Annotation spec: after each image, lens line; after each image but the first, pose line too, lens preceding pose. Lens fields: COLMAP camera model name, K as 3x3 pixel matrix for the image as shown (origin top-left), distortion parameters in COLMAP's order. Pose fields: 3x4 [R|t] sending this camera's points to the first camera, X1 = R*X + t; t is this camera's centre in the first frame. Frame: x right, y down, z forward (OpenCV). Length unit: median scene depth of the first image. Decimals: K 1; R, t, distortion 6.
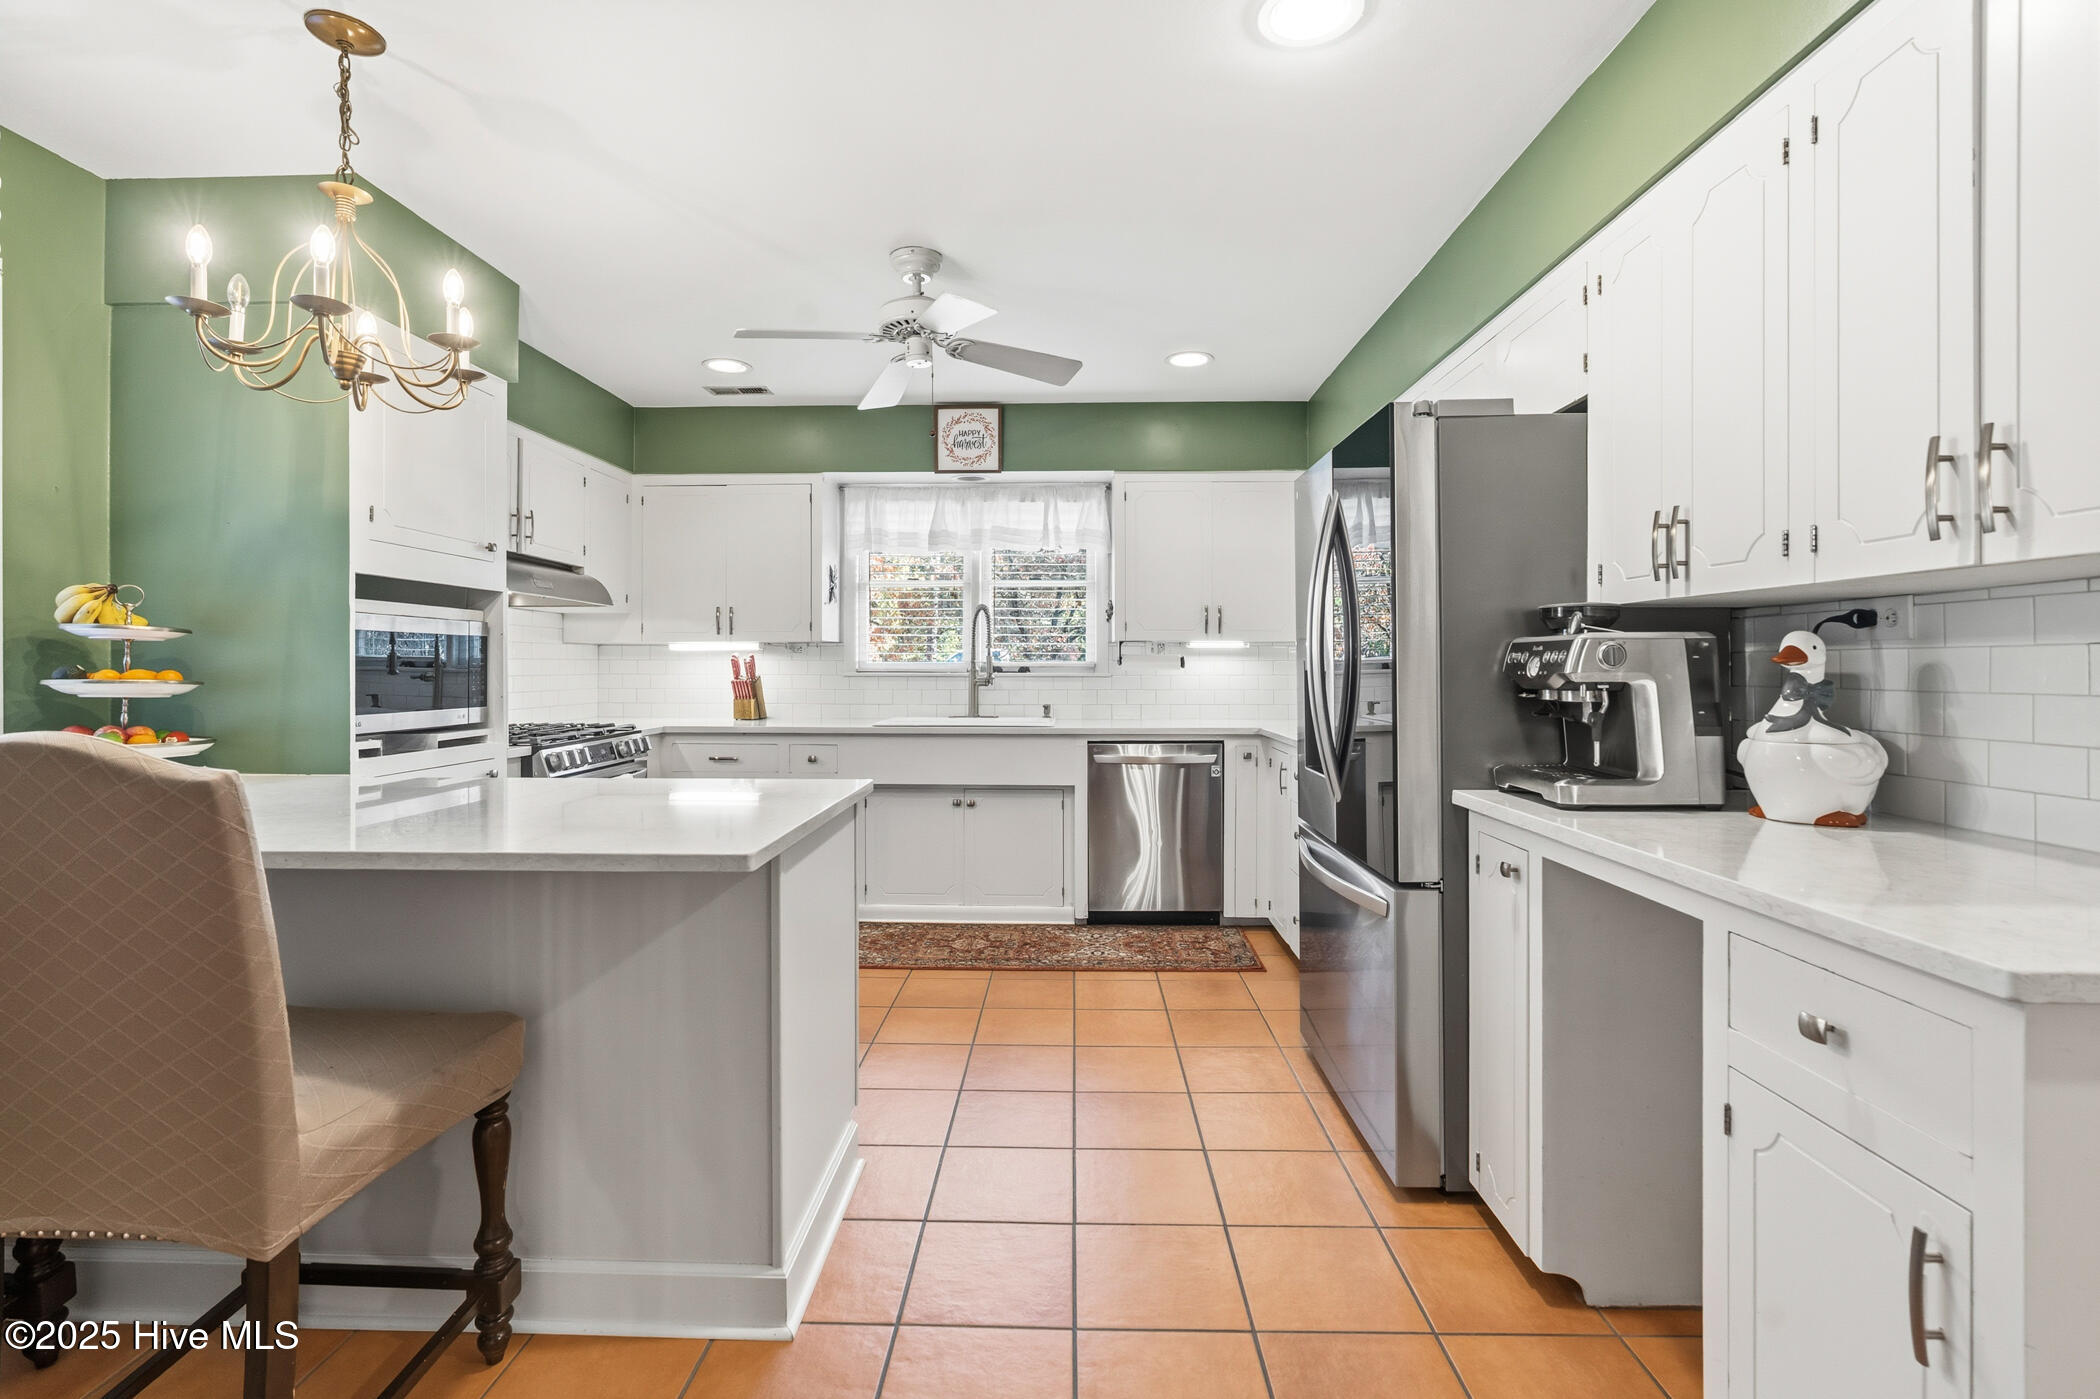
lens RADIAL K [[950.5, 0, 1049.7], [0, 950.5, 672.9], [0, 0, 1]] dist [0.001133, 0.000827]
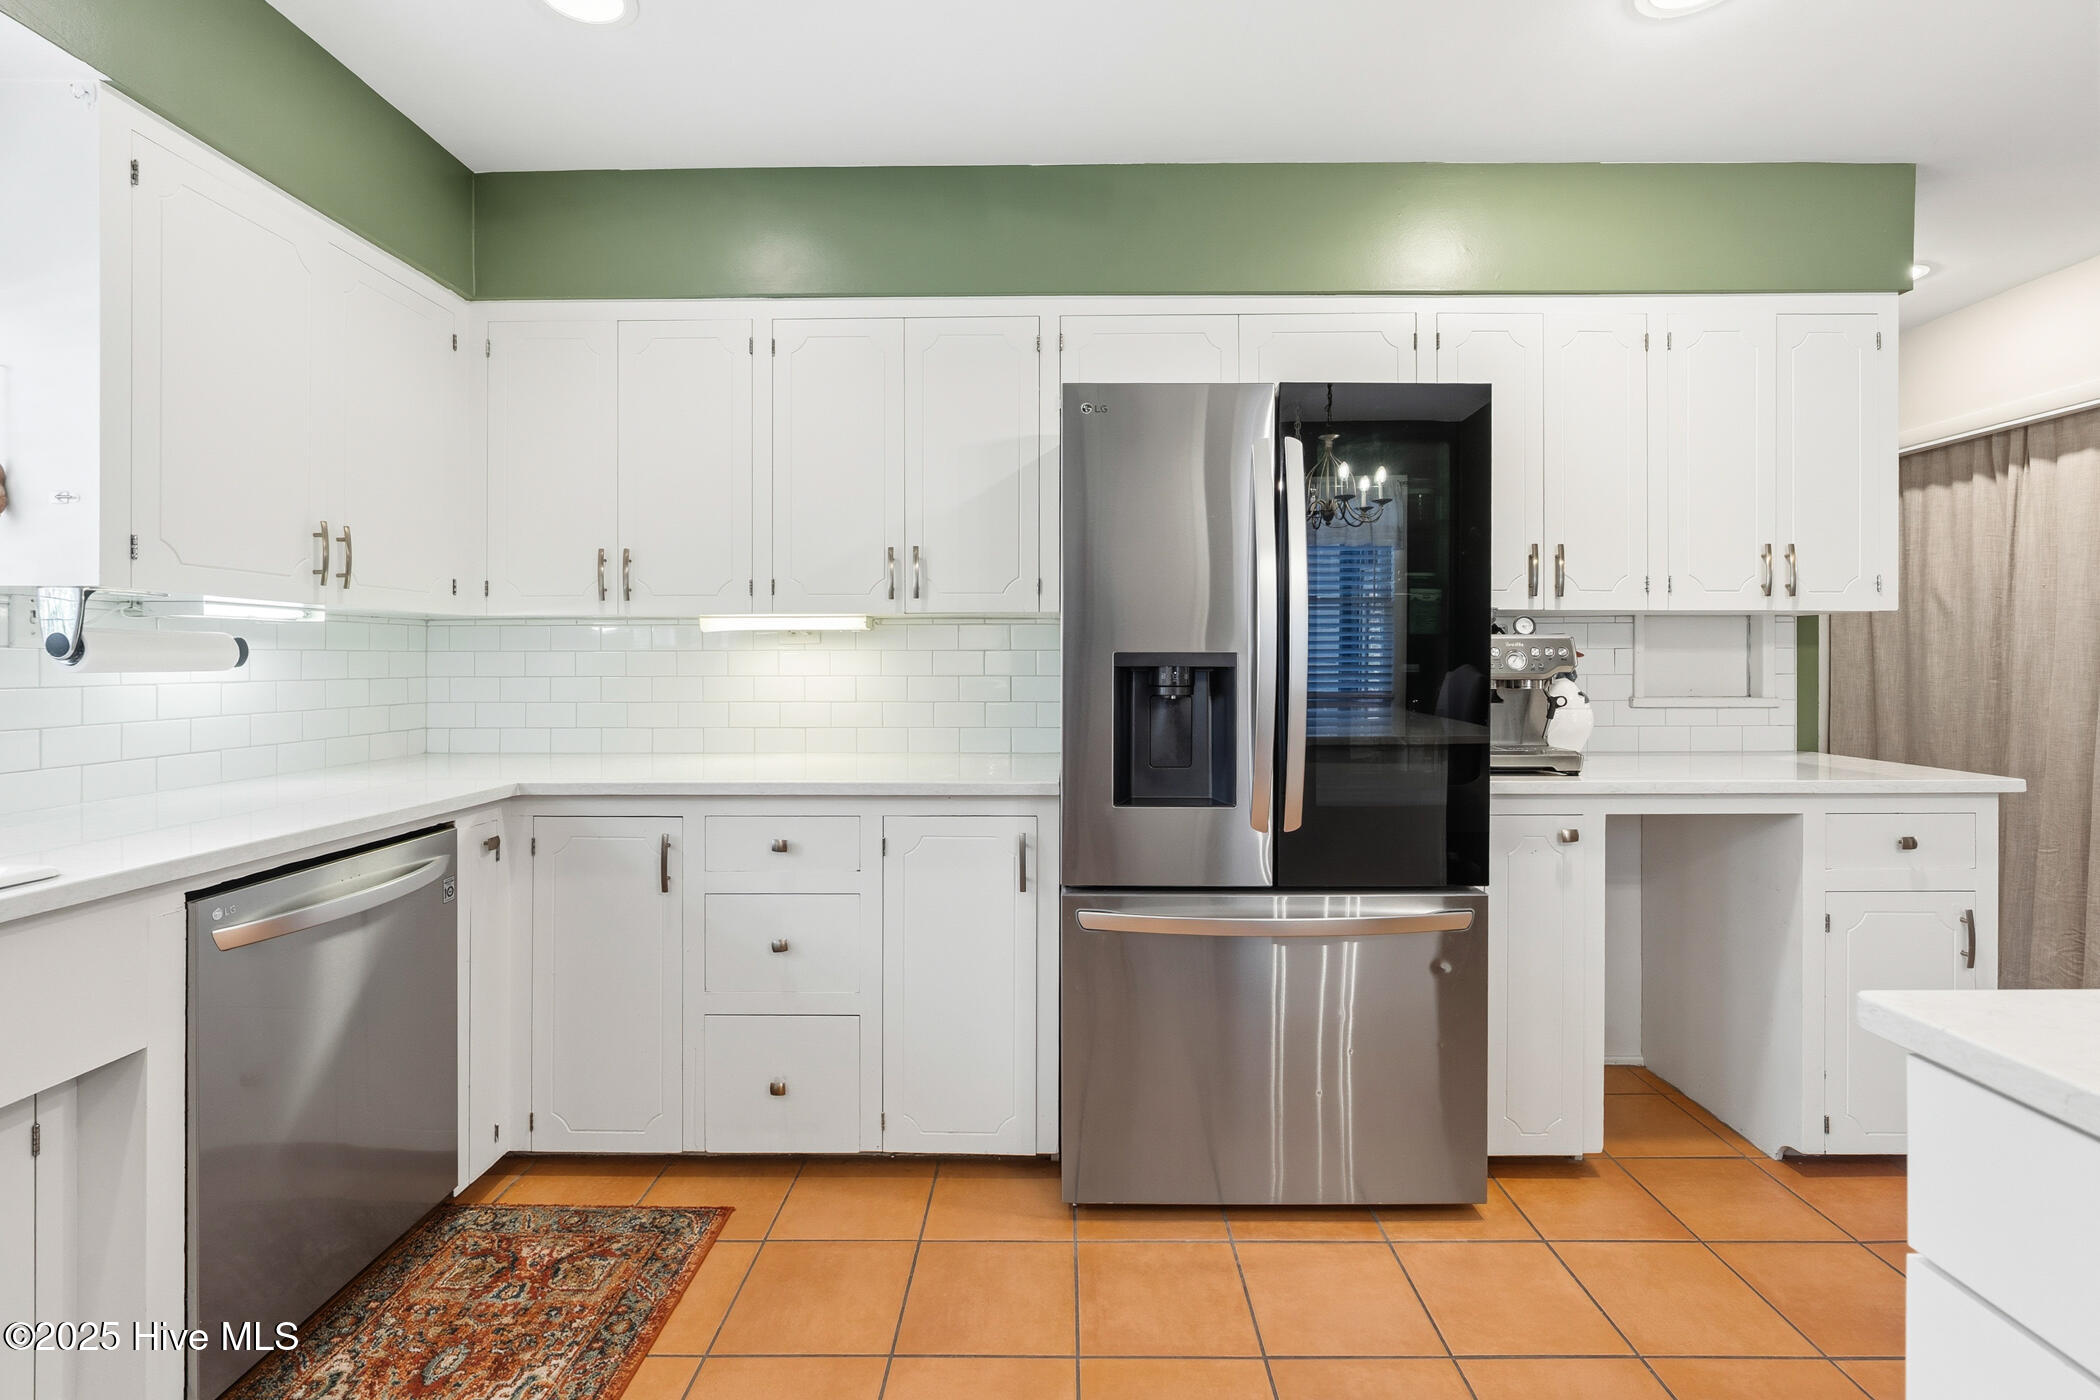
lens RADIAL K [[950.5, 0, 1049.7], [0, 950.5, 673.4], [0, 0, 1]] dist [0.001133, 0.000827]
pose [[-0.020743, -0.006637, 0.999763, -0.286917], [0.009176, 0.999935, 0.006829, -0.001562], [-0.999743, 0.009316, -0.020681, 0.718191]]
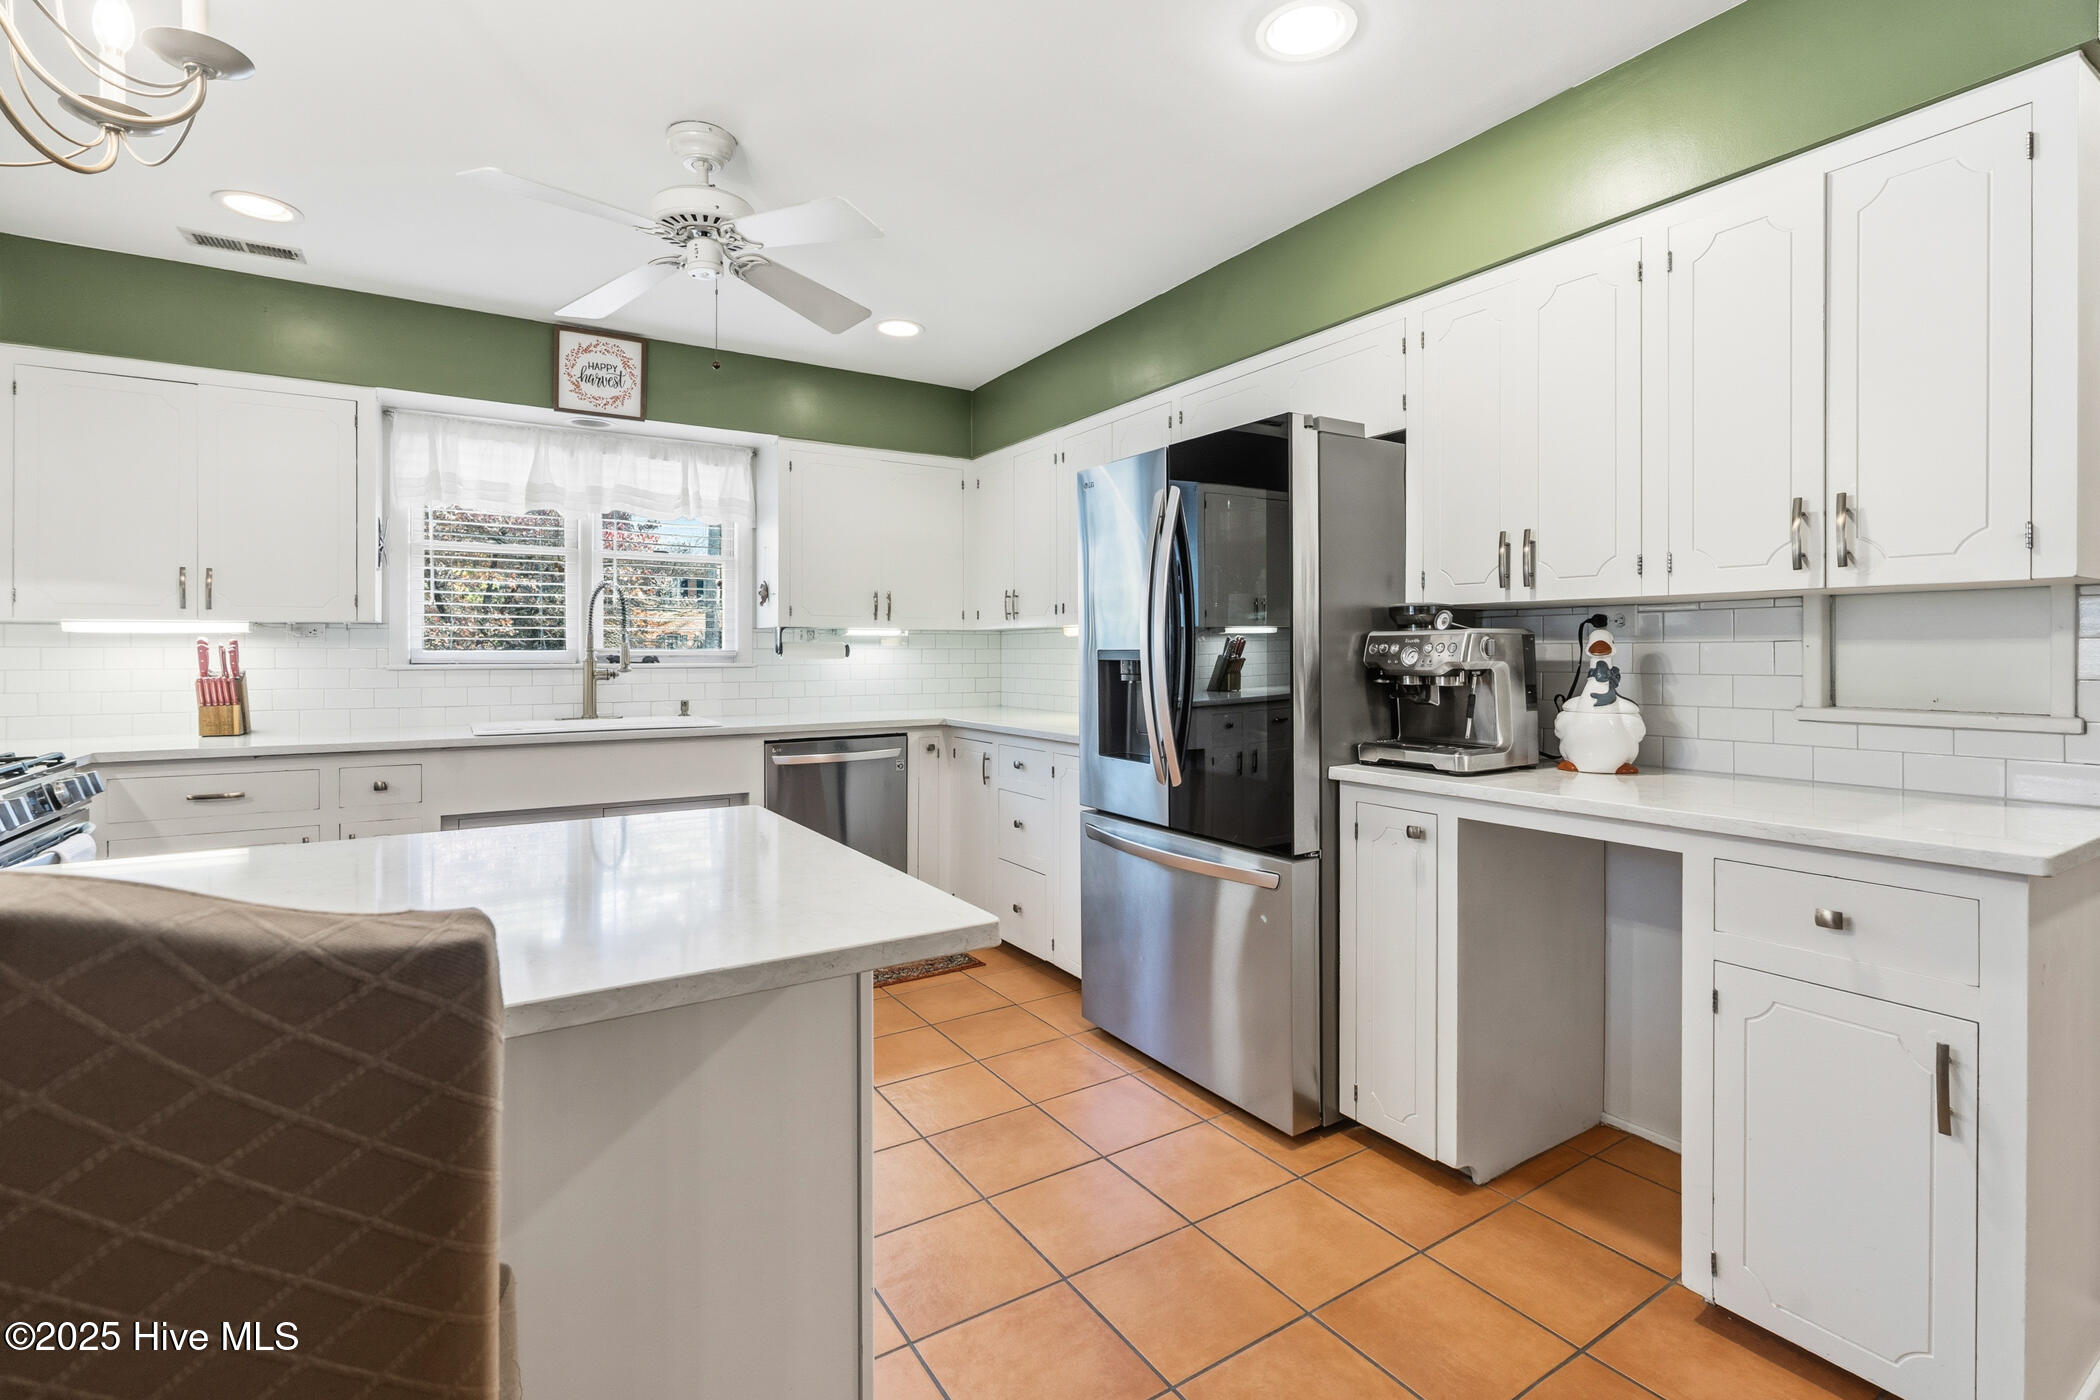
lens RADIAL K [[948.2, 0, 1052.4], [0, 948.2, 658.4], [0, 0, 1]] dist [-0.001226, -0.000028]
pose [[0.828166, -0.004611, 0.560464, -0.230563], [0.005483, 0.999985, 0.000125, -0.003062], [-0.560456, 0.002969, 0.828179, 0.126222]]
